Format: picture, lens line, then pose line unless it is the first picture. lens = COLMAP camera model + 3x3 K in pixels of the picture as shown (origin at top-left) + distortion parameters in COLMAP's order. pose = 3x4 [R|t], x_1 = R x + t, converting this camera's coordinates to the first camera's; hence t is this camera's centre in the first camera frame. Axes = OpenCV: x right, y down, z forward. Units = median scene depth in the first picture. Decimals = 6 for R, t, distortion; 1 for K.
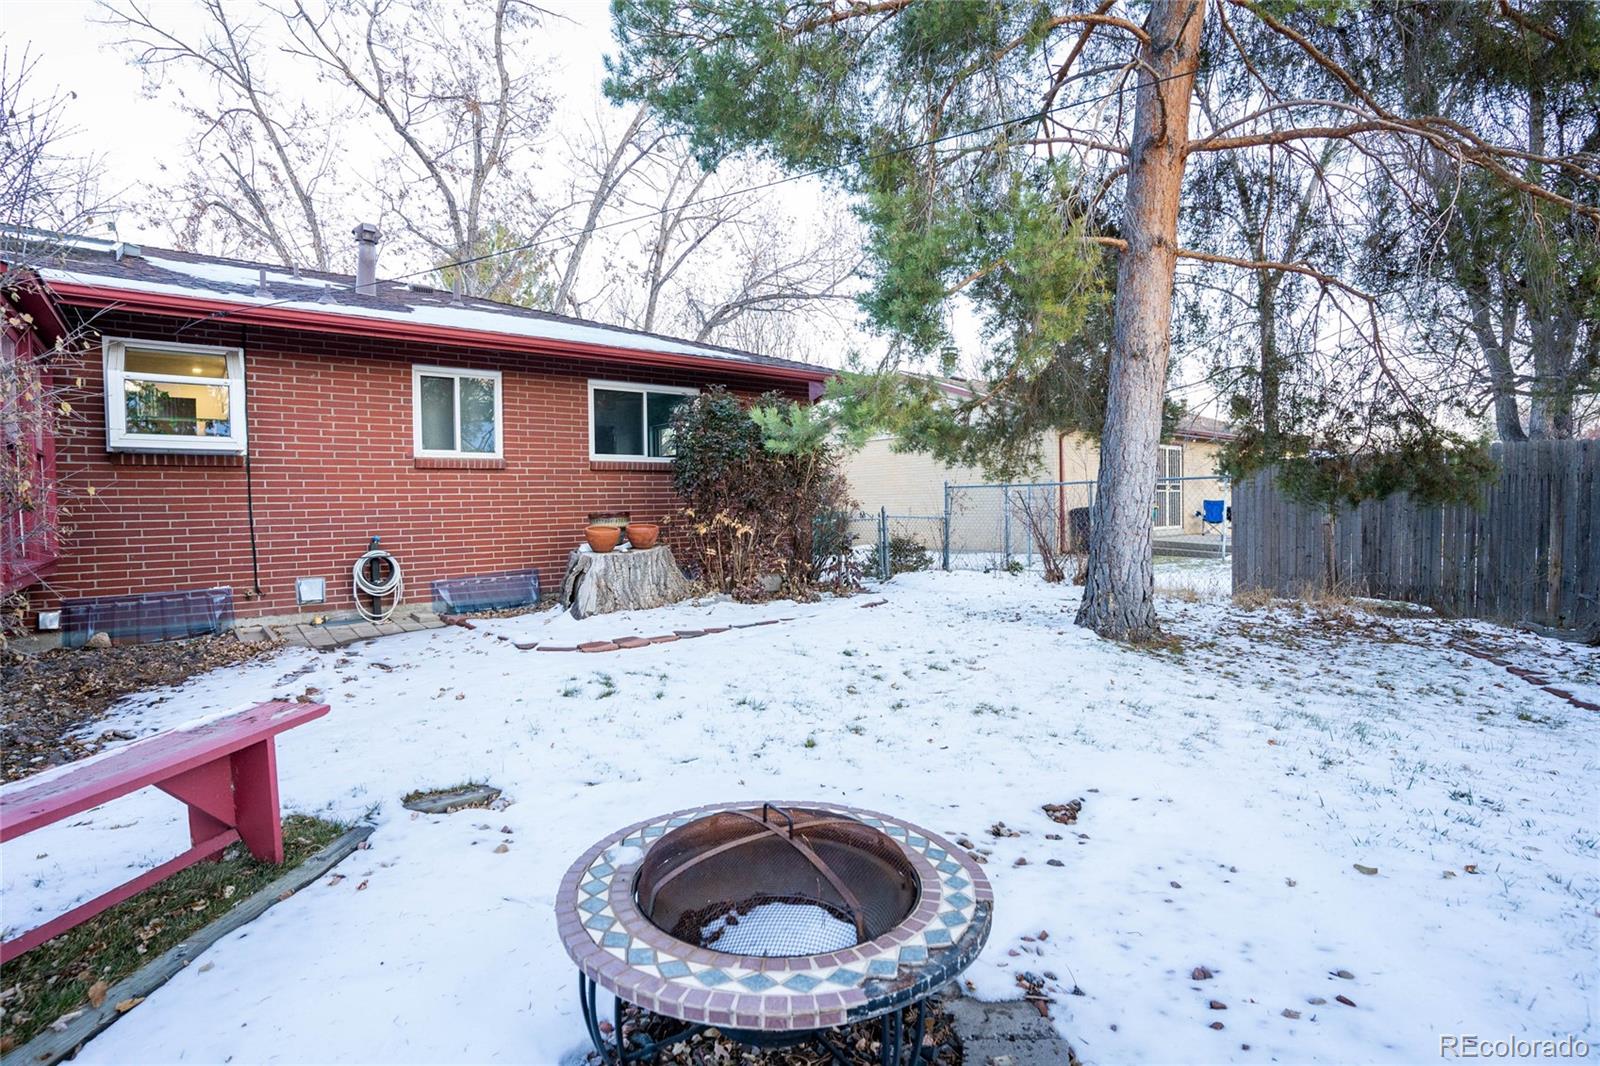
lens RADIAL K [[816.8, 0, 800.0], [0, 816.8, 533.0], [0, 0, 1]] dist [-0.016472, 0.000749]
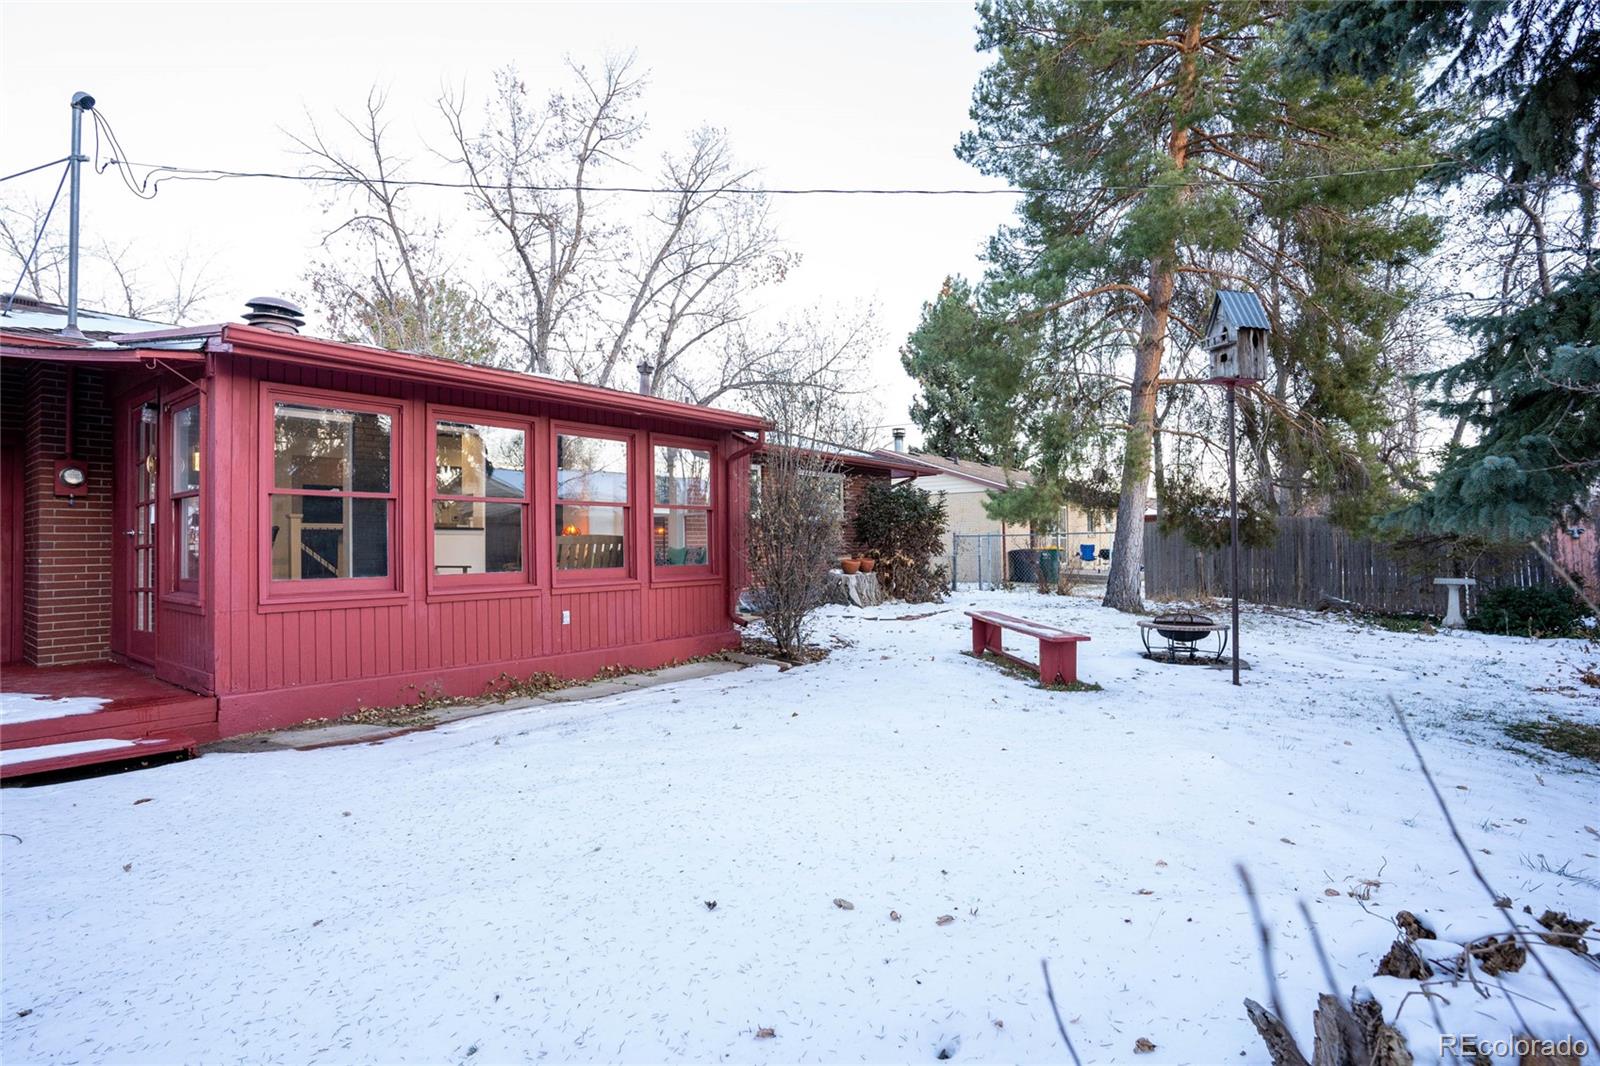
lens RADIAL K [[883.2, 0, 800.0], [0, 883.2, 533.0], [0, 0, 1]] dist [-0.003564, -0.000359]
pose [[0.967254, 0.004044, 0.253778, -0.770648], [0.009381, 0.998620, -0.051671, 0.029698], [-0.253637, 0.052359, 0.965881, -0.754890]]
